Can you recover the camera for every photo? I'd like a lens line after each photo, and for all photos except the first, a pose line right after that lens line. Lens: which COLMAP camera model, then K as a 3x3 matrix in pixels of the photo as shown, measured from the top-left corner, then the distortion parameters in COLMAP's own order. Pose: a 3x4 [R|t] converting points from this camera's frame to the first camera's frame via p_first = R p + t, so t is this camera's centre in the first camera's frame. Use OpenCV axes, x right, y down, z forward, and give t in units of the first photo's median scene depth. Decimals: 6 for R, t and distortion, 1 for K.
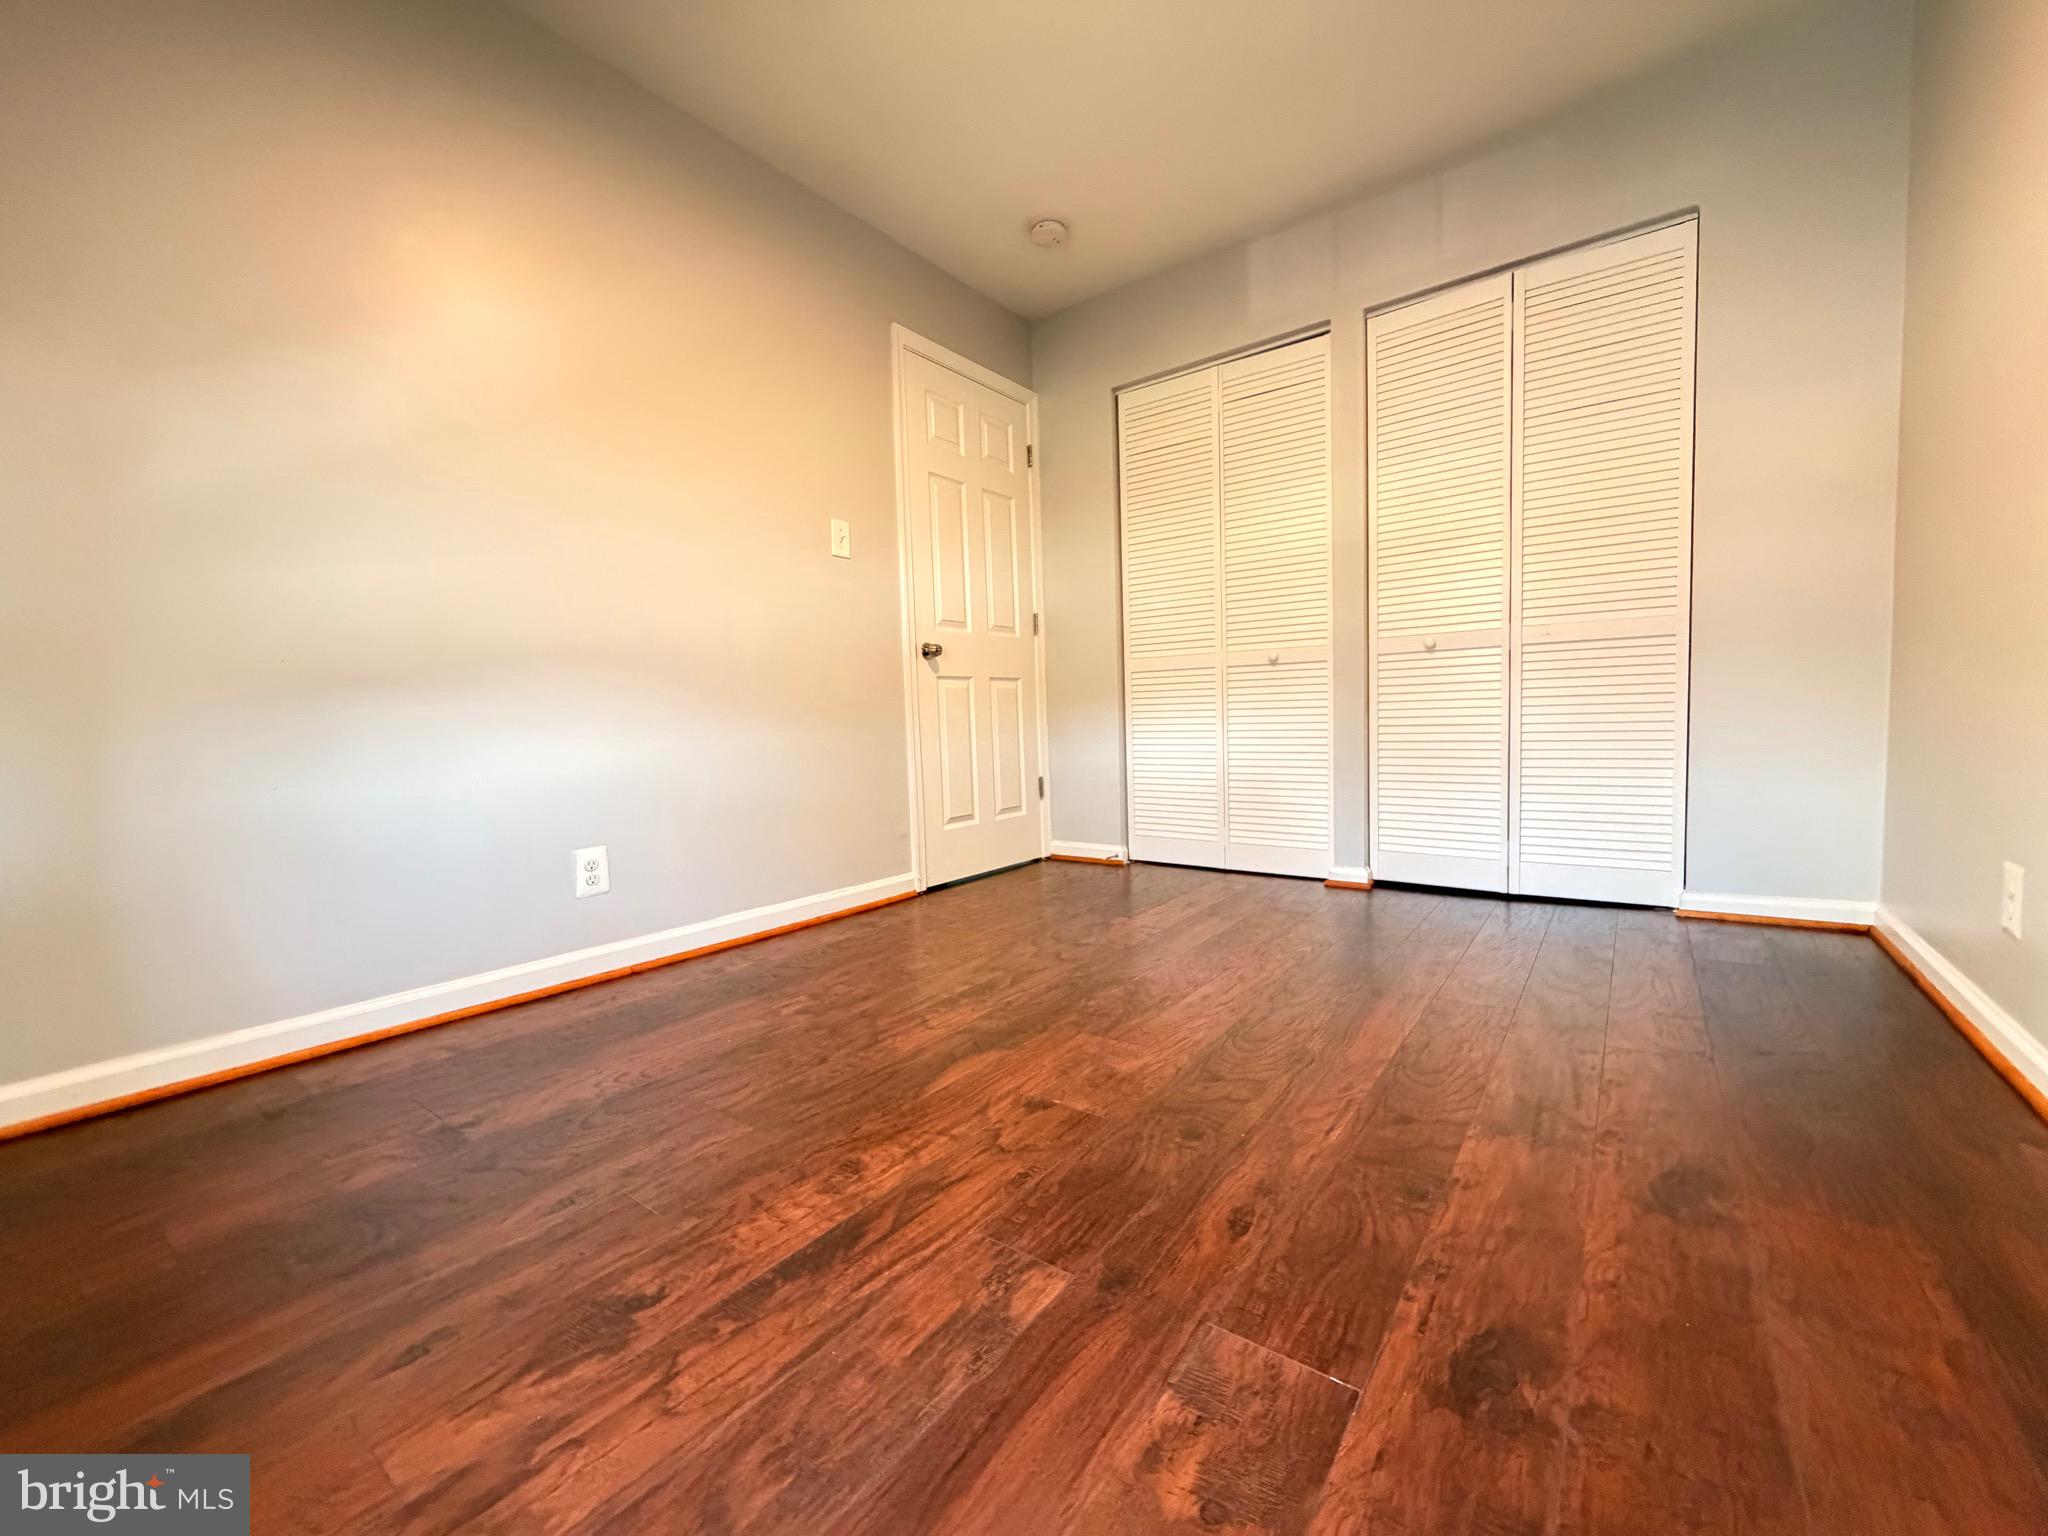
lens RADIAL K [[824.3, 0, 1024.6], [0, 824.3, 765.5], [0, 0, 1]] dist [-0.001974, -0.000212]
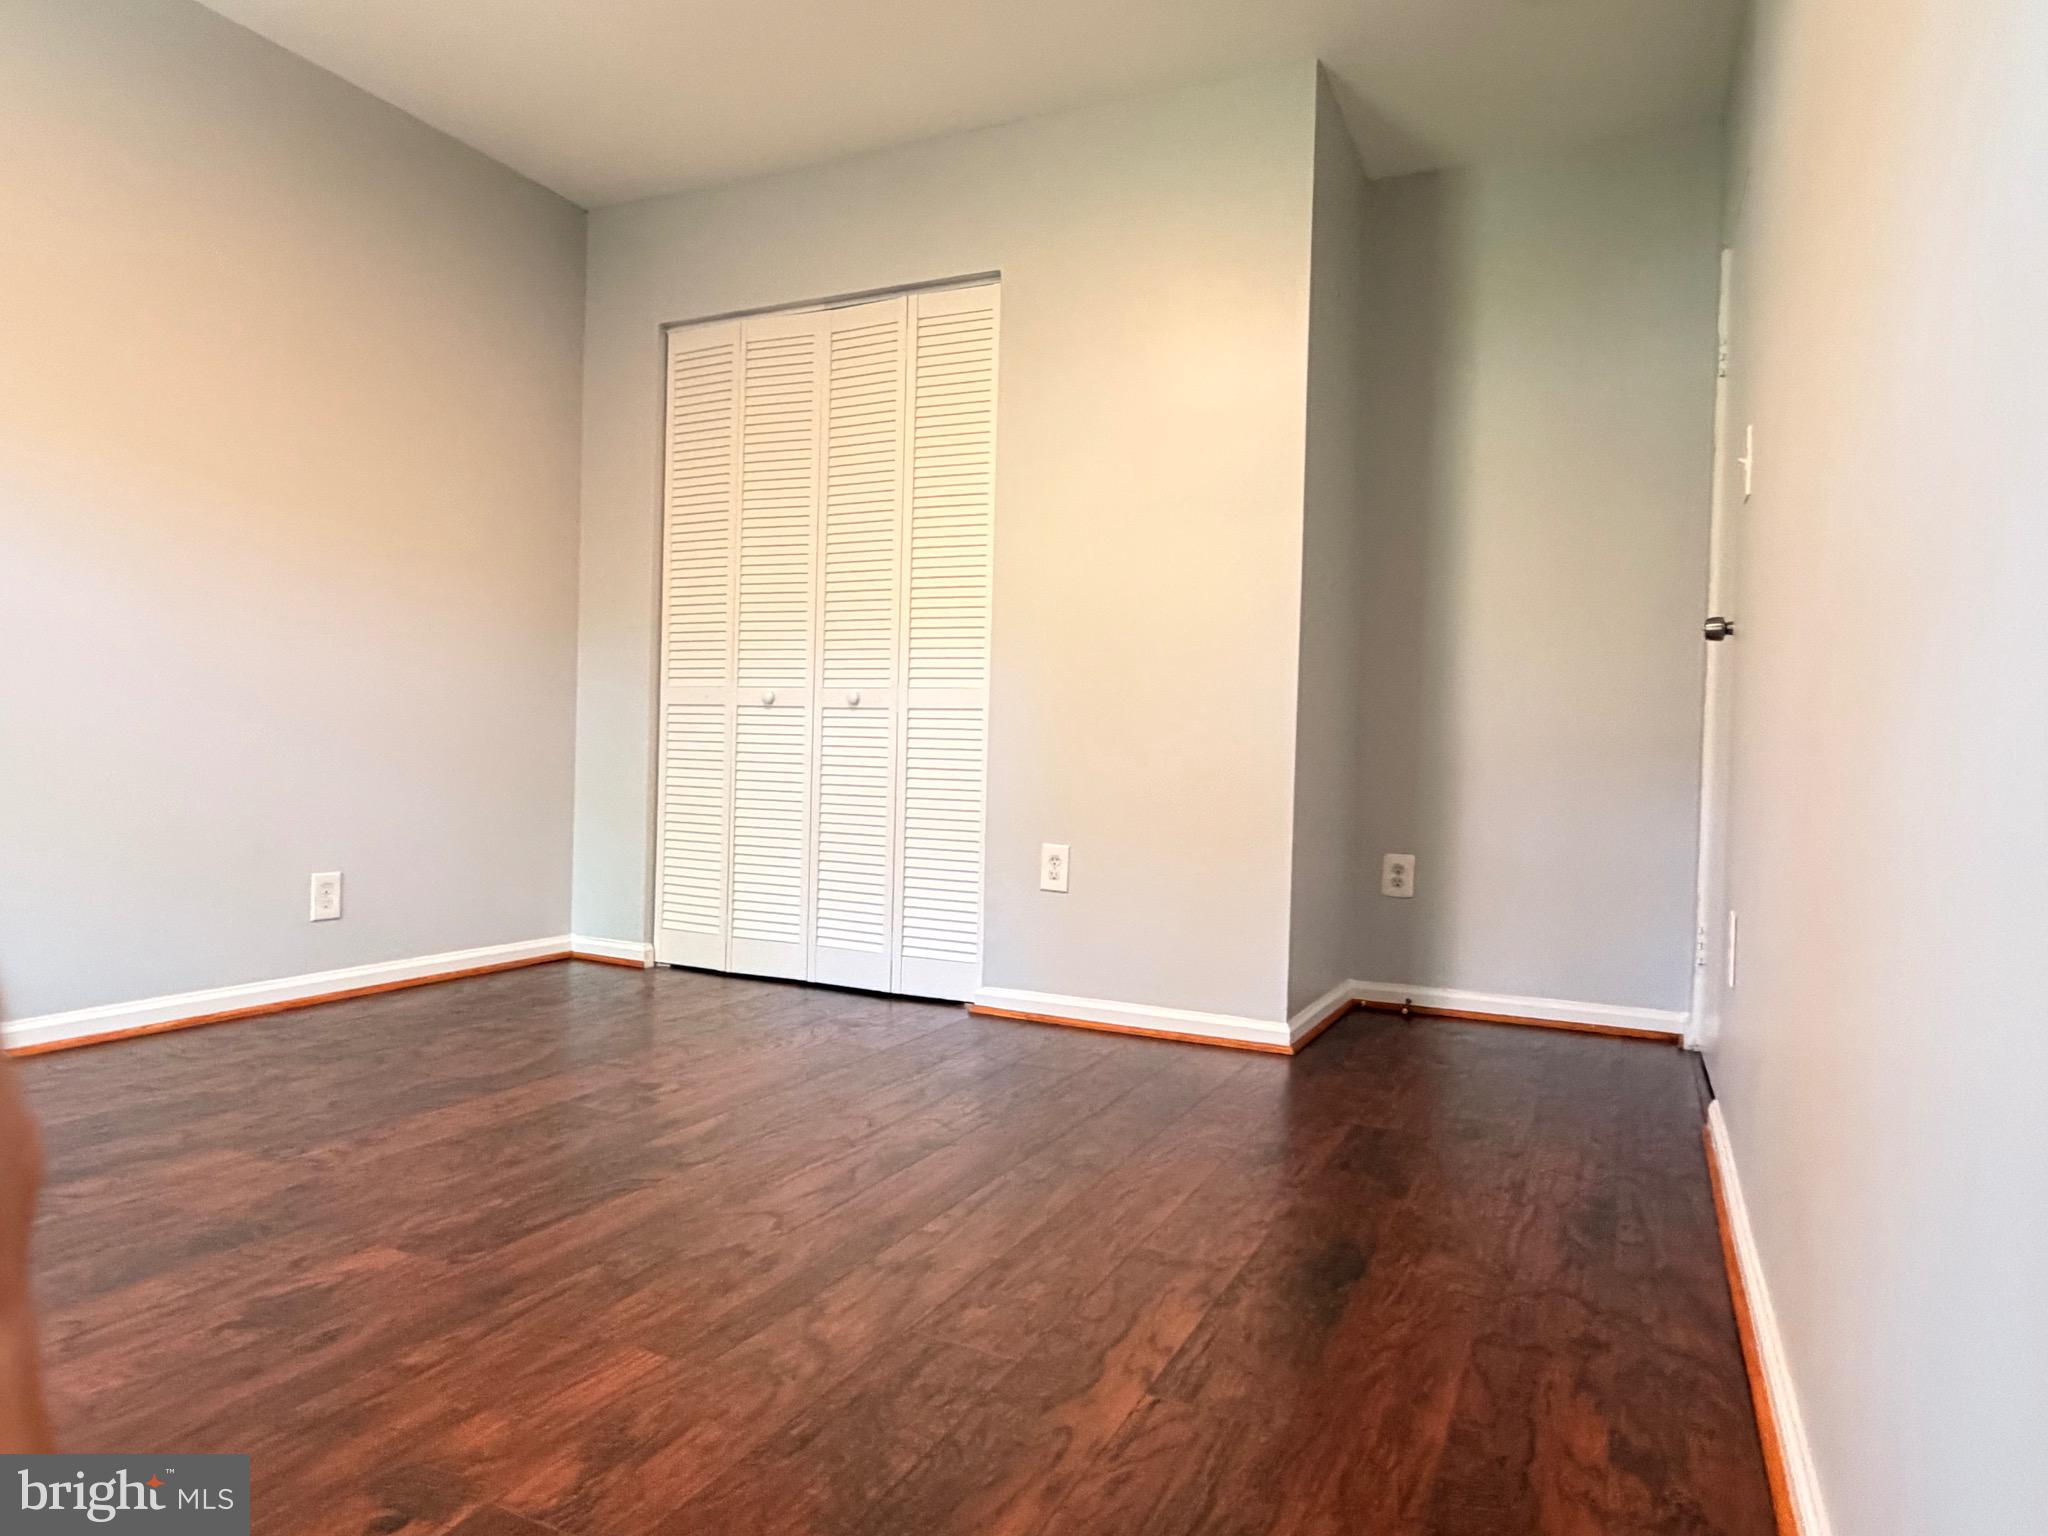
lens RADIAL K [[1287.0, 0, 1020.2], [0, 1287.0, 769.6], [0, 0, 1]] dist [0.027623, -0.001103]
pose [[0.980939, 0.071048, 0.180864, 0.242664], [-0.060174, 0.996074, -0.064922, 0.000972], [-0.184766, 0.052801, 0.981363, -0.188634]]
